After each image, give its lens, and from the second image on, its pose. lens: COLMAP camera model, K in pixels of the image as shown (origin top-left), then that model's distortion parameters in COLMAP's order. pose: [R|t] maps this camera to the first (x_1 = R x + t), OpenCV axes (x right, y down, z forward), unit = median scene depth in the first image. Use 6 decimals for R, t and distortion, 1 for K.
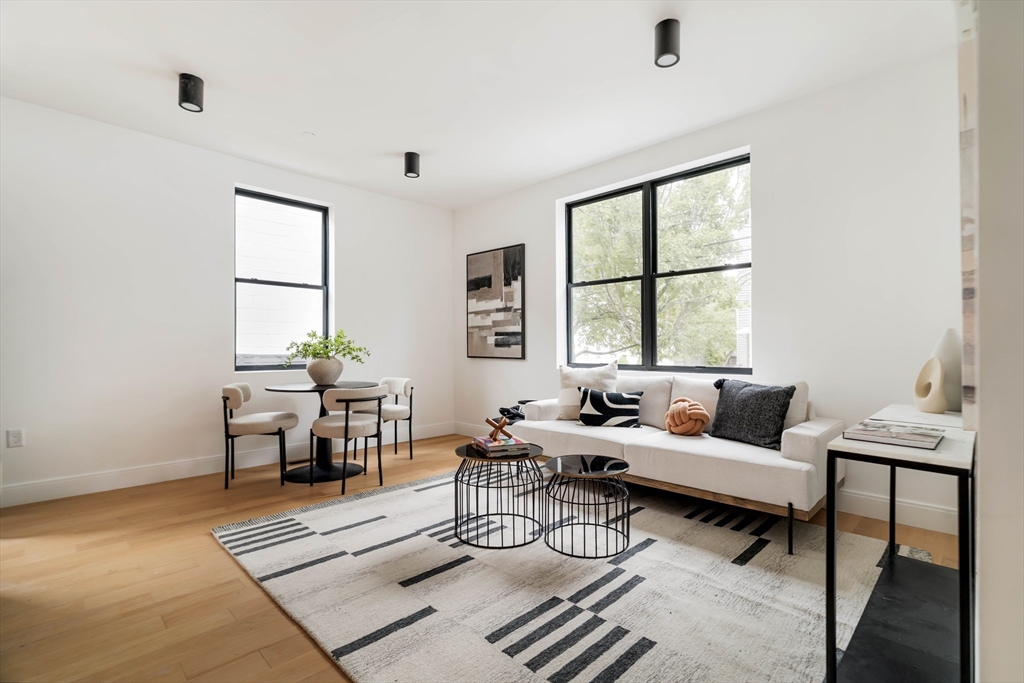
lens RADIAL K [[466.3, 0, 517.2], [0, 466.3, 347.5], [0, 0, 1]] dist [-0.005560, 0.001059]
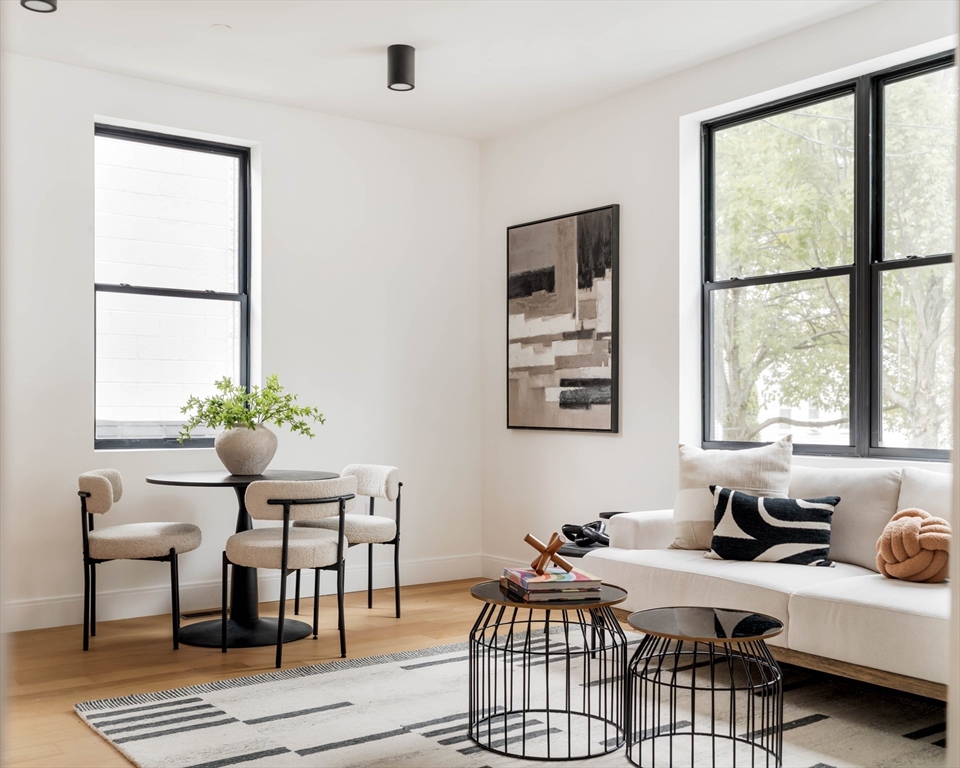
lens RADIAL K [[1021.8, 0, 460.3], [0, 1021.8, 421.5], [0, 0, 1]] dist [-0.004793, 0.000000]
pose [[0.985603, 0.006721, -0.168942, 0.043373], [-0.004709, 0.999913, 0.012303, 0.000203], [0.169010, -0.011330, 0.985549, -0.153491]]
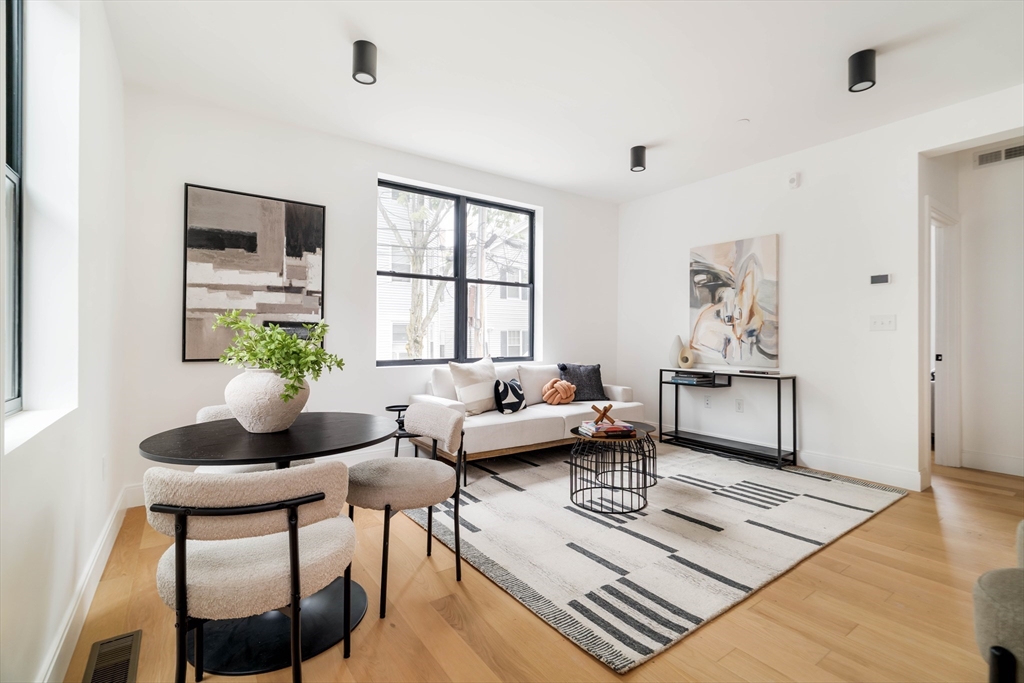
lens RADIAL K [[466.3, 0, 519.2], [0, 466.3, 338.0], [0, 0, 1]] dist [-0.005560, 0.001059]
pose [[0.170124, 0.003145, 0.985418, -0.833113], [0.001174, 0.999994, -0.003395, -0.007692], [-0.985422, 0.001735, 0.170119, 0.689501]]
